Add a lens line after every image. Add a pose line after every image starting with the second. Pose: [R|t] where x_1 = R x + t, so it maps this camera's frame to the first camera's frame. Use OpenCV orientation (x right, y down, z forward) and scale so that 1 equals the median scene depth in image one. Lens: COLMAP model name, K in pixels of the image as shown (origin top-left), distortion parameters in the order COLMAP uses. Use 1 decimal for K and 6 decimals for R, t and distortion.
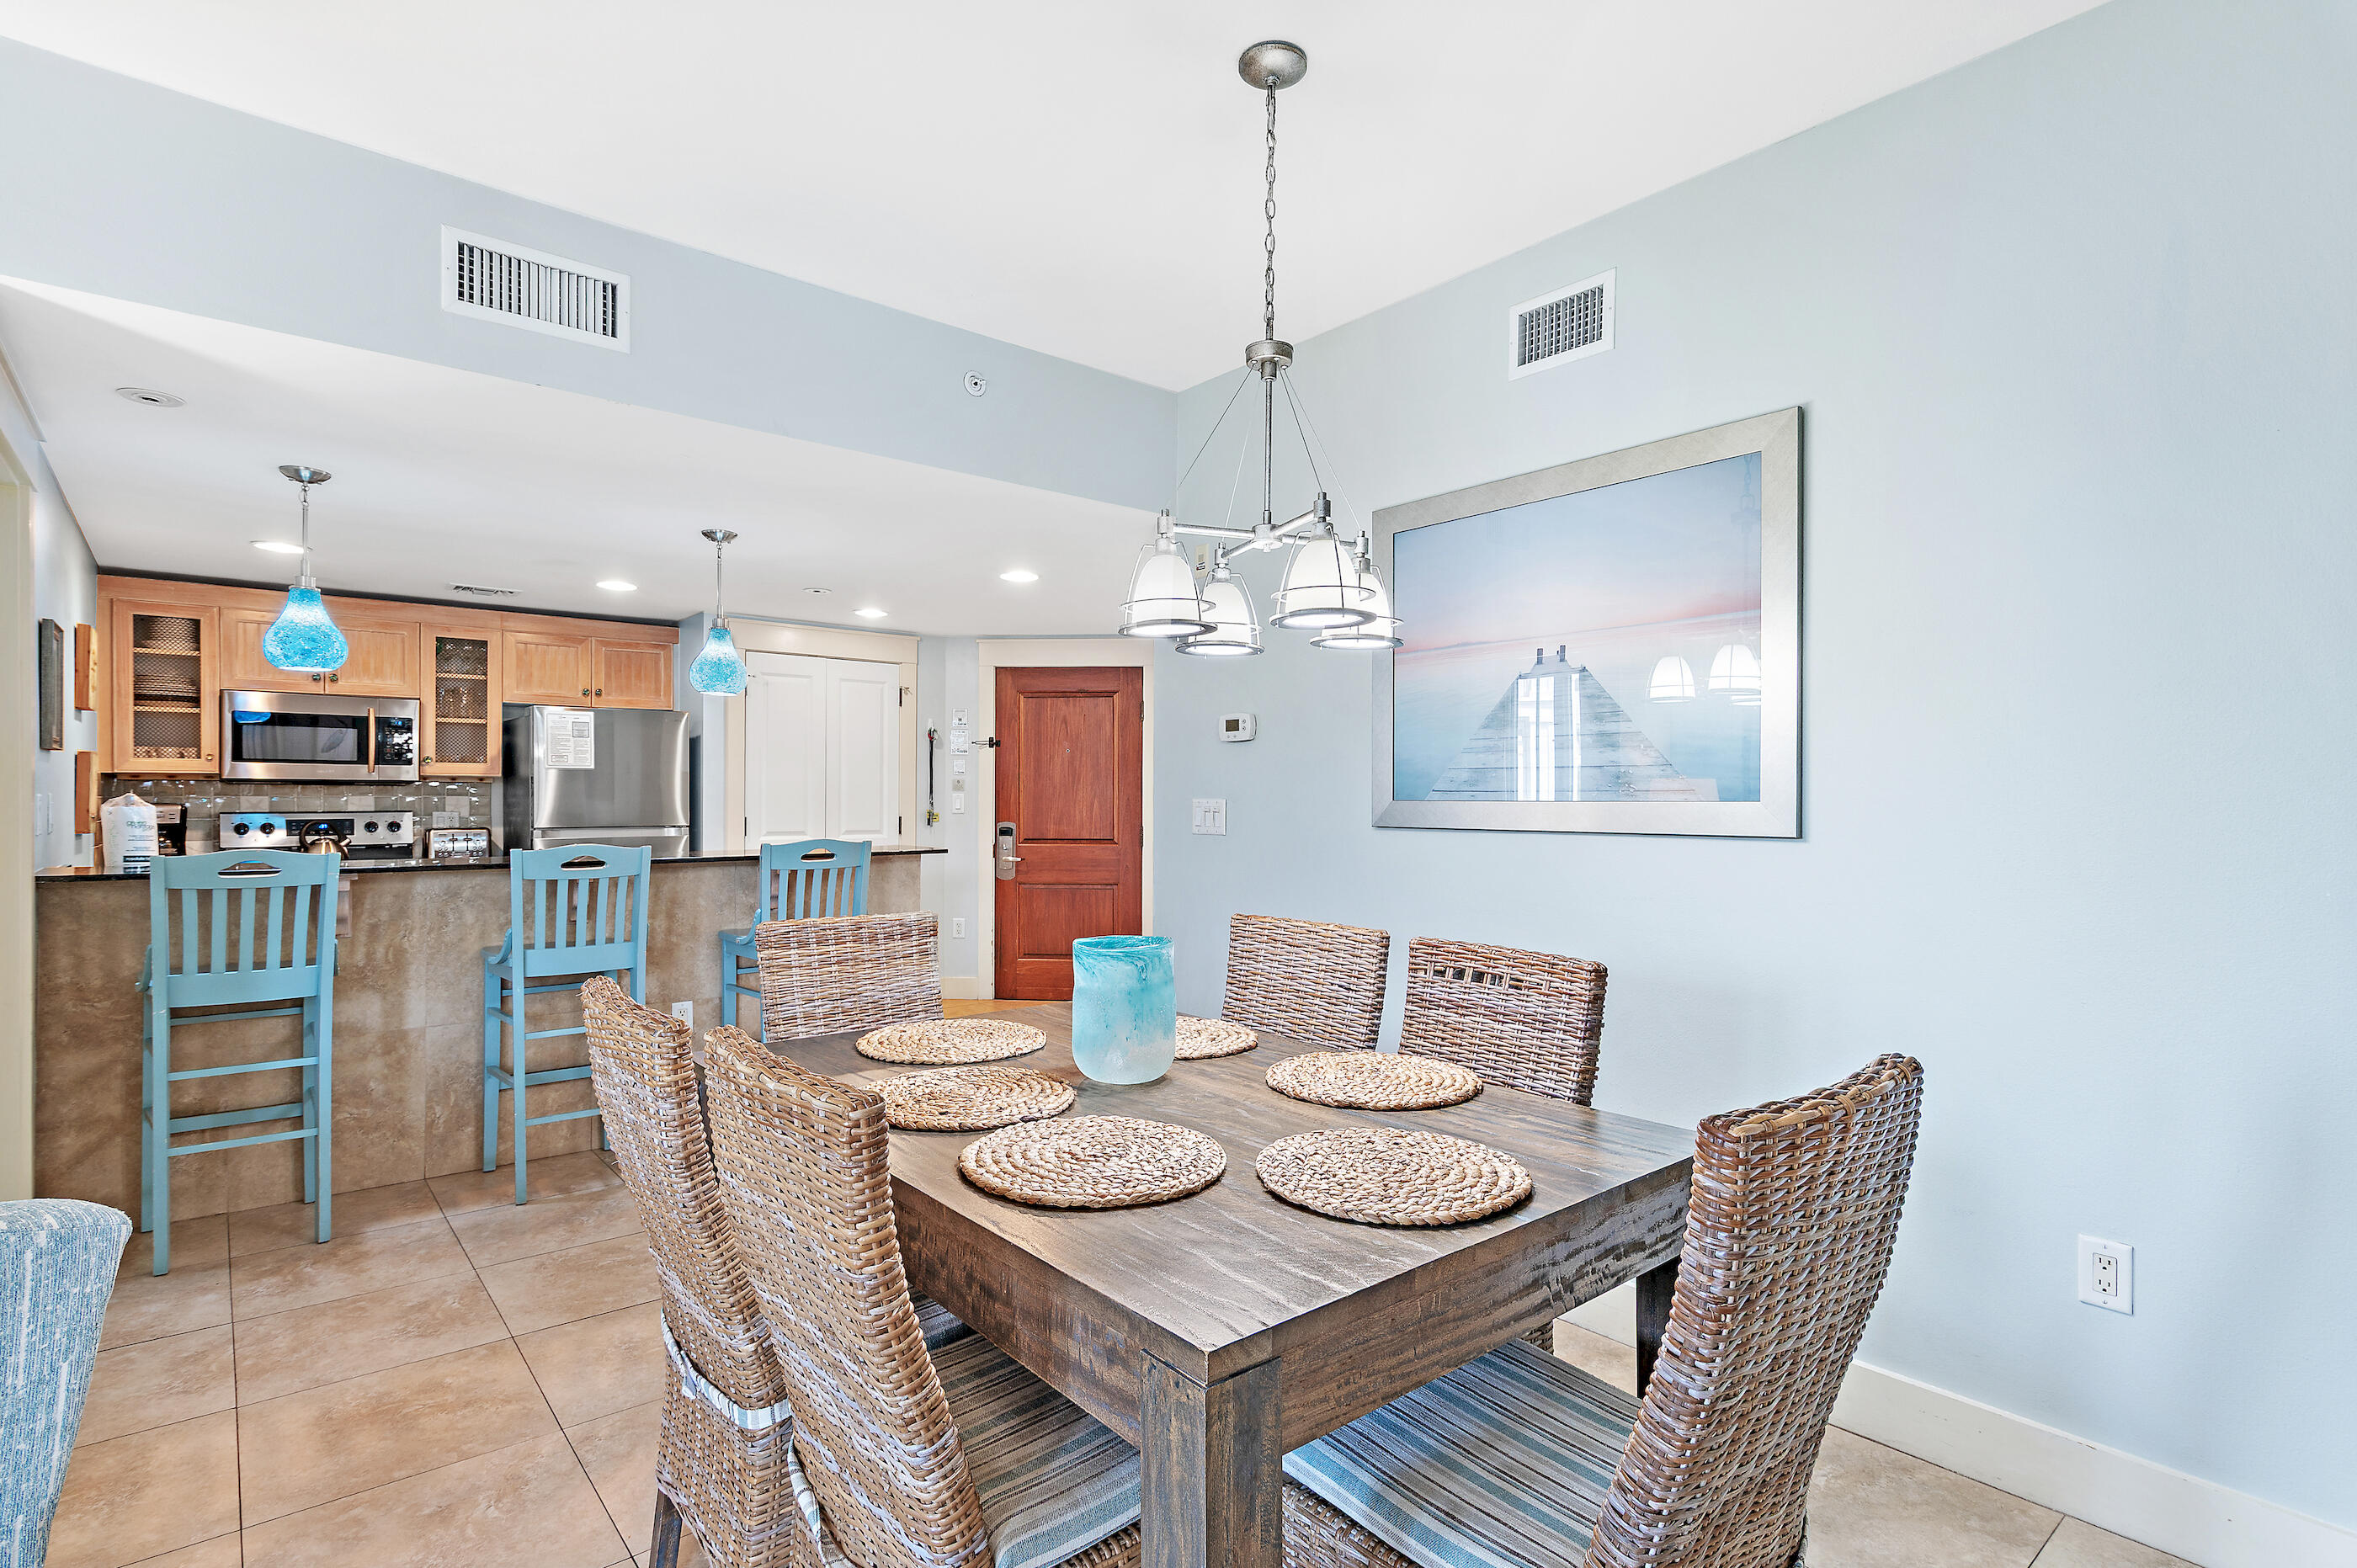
lens RADIAL K [[1154.6, 0, 1178.1], [0, 1154.6, 808.8], [0, 0, 1]] dist [0.001794, -0.000599]
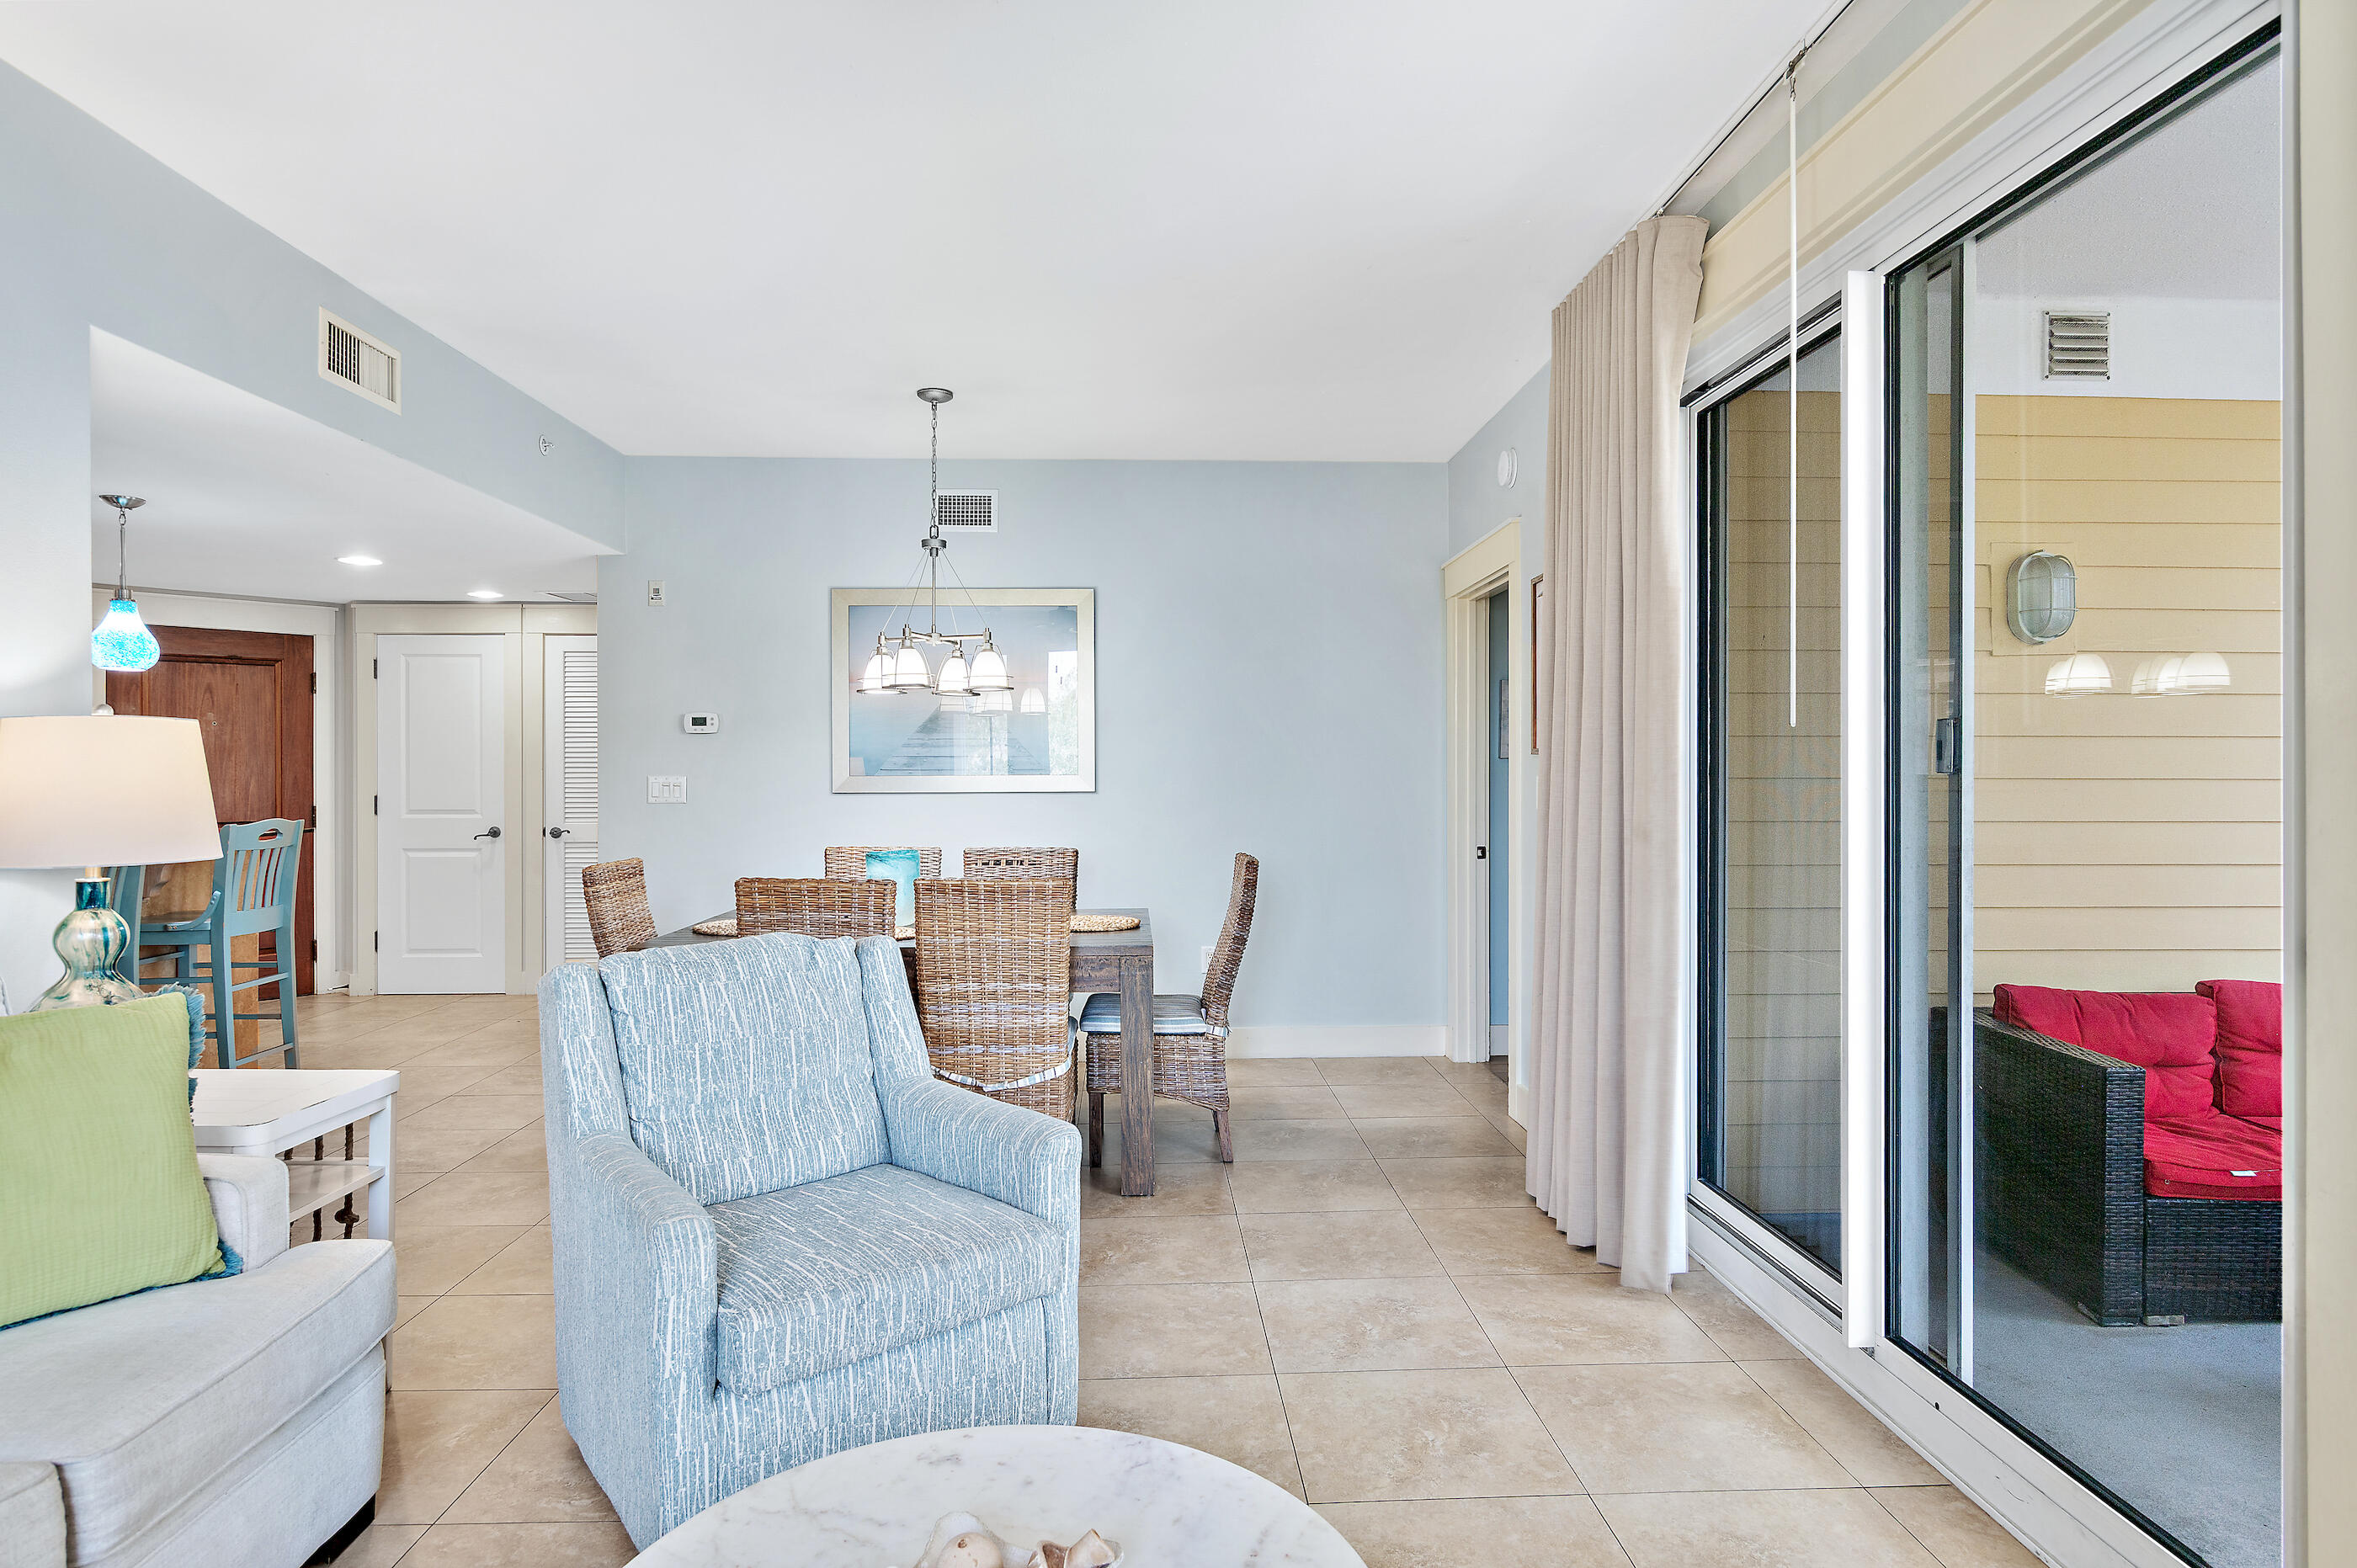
lens RADIAL K [[1299.9, 0, 1188.1], [0, 1299.9, 767.9], [0, 0, 1]] dist [-0.001390, -0.001462]
pose [[0.607629, -0.005216, 0.794204, -0.548413], [0.013339, 0.999904, -0.003639, -0.003137], [-0.794109, 0.012805, 0.607640, -0.254598]]
